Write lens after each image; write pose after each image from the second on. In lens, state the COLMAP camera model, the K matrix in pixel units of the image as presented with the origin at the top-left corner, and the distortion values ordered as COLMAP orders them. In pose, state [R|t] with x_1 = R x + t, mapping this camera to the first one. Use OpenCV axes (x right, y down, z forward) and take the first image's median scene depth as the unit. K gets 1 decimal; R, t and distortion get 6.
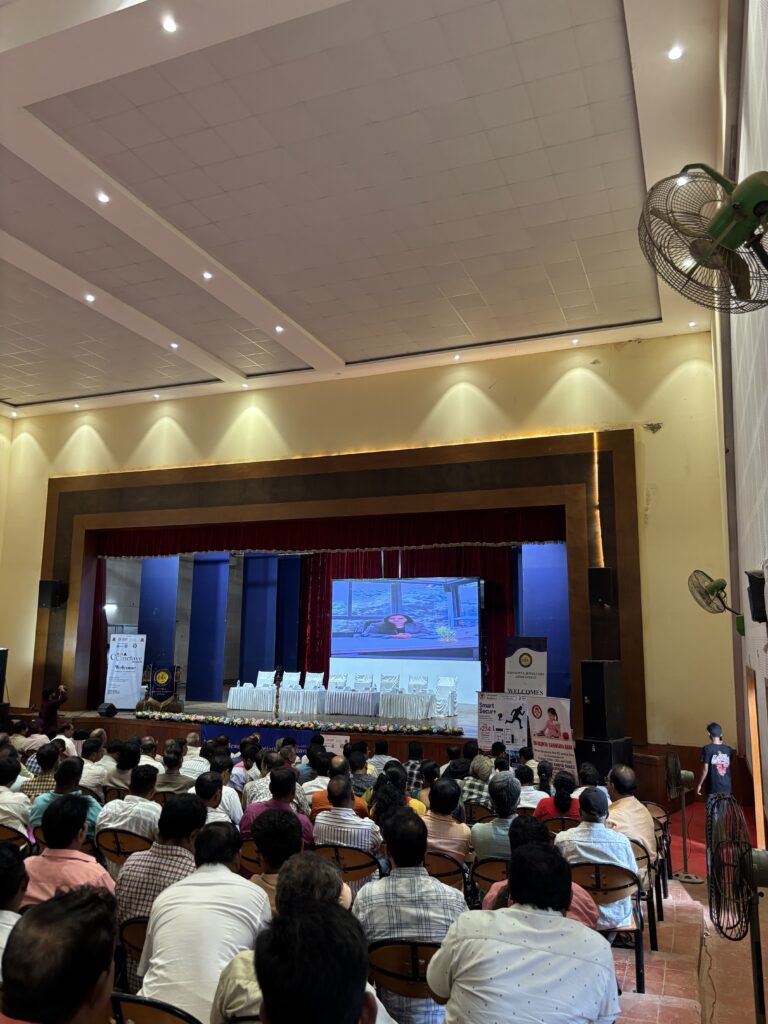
lens RADIAL K [[799.6, 0, 398.5], [0, 799.6, 484.7], [0, 0, 1]] dist [0.033953, -0.016331]
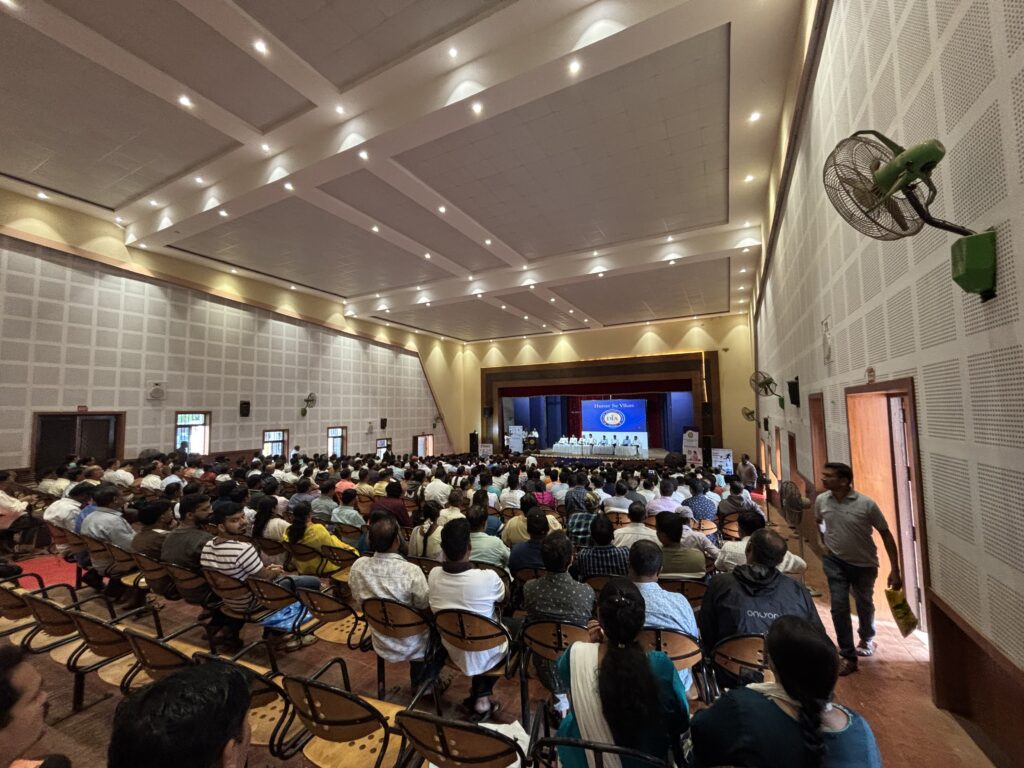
lens RADIAL K [[415.0, 0, 514.6], [0, 415.0, 384.0], [0, 0, 1]] dist [-0.000756, -0.000048]
pose [[0.997005, -0.031537, -0.070615, -0.259121], [0.040091, 0.991573, 0.123193, -0.135989], [0.066135, -0.125655, 0.989867, -0.395586]]
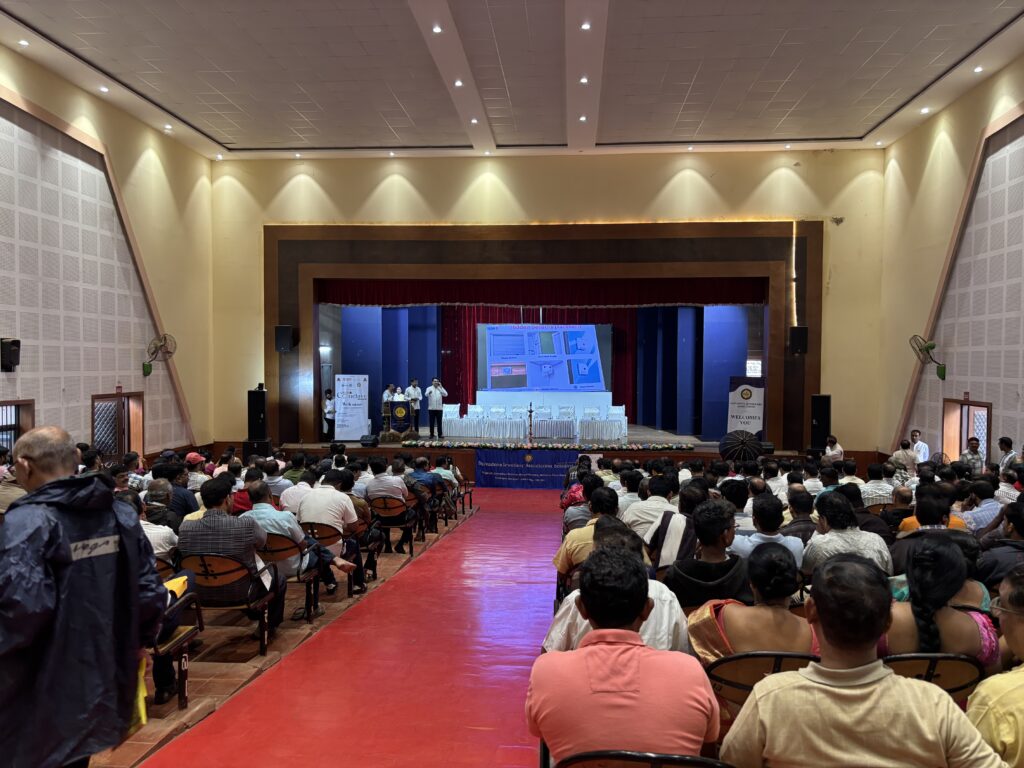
lens RADIAL K [[799.6, 0, 508.6], [0, 799.6, 381.1], [0, 0, 1]] dist [0.033953, -0.016331]
pose [[0.945051, -0.013369, 0.326648, -0.539096], [-0.056257, 0.977609, 0.202771, -0.043649], [-0.322045, -0.210005, 0.923139, -0.091630]]
